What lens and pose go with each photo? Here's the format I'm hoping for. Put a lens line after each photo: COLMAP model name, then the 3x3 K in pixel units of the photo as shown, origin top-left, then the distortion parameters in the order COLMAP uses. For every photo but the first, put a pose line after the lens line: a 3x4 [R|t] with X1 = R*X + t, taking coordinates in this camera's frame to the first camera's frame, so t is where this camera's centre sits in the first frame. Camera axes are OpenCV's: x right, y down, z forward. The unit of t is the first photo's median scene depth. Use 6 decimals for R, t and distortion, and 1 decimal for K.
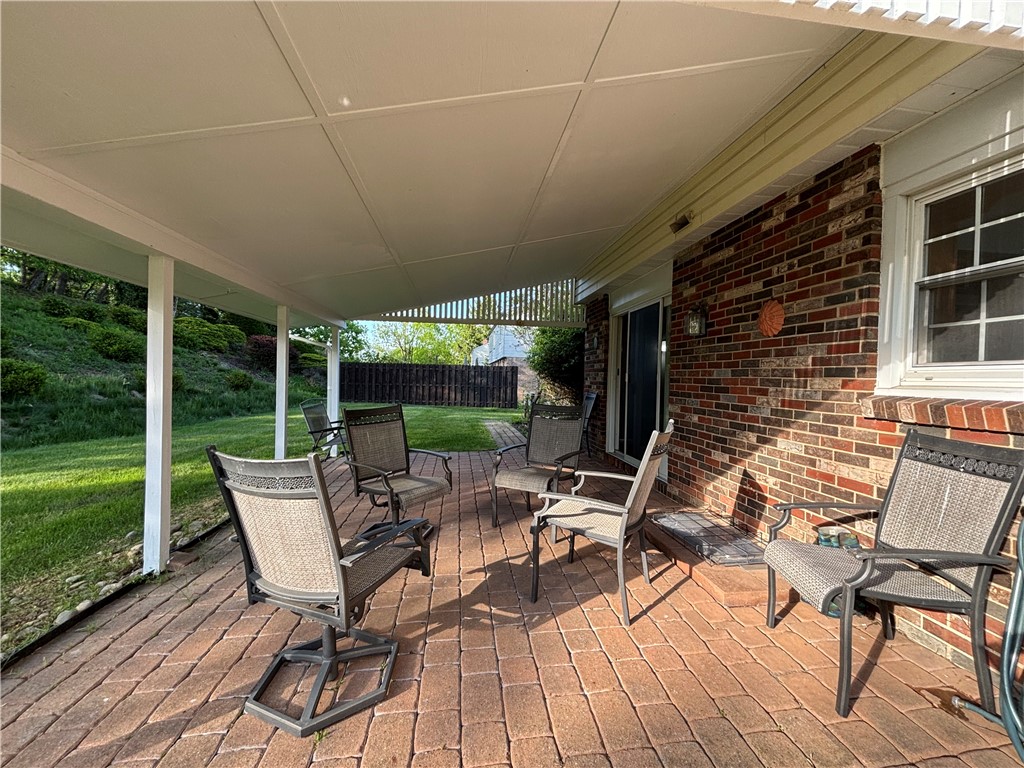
lens RADIAL K [[414.1, 0, 505.3], [0, 414.1, 382.5], [0, 0, 1]] dist [0.000254, 0.000483]
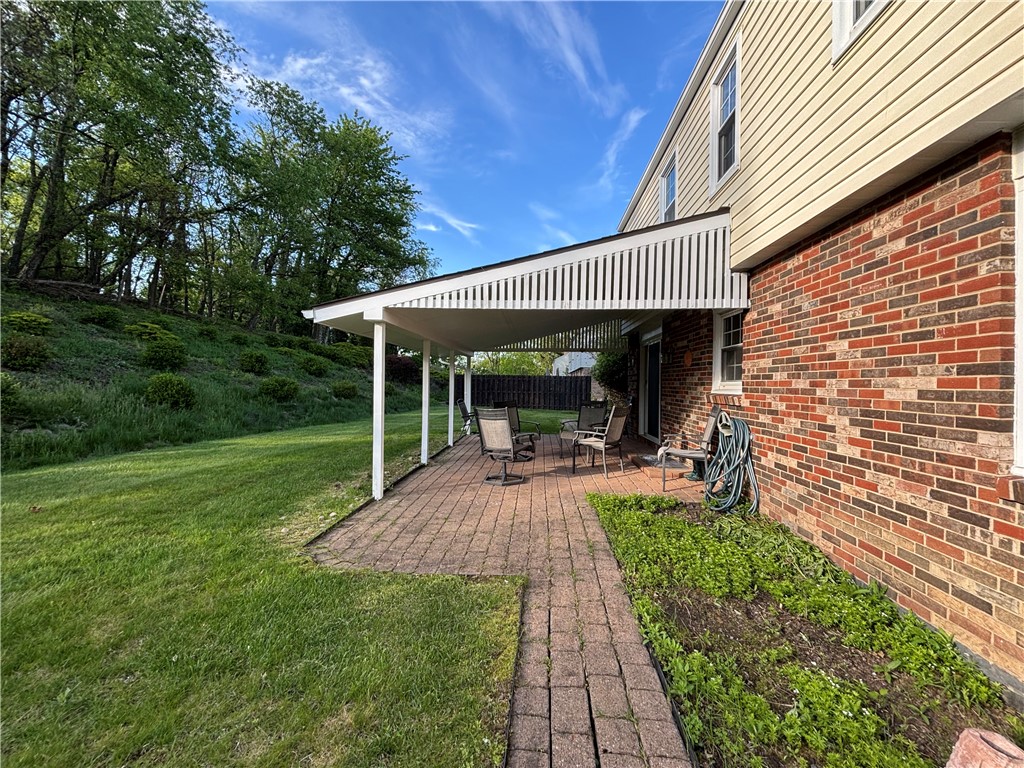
lens RADIAL K [[414.1, 0, 514.9], [0, 414.1, 383.3], [0, 0, 1]] dist [0.000254, 0.000483]
pose [[0.984623, -0.007015, -0.174553, 0.105211], [0.003958, 0.999833, -0.017853, 0.007119], [0.174649, 0.016887, 0.984486, -1.017596]]
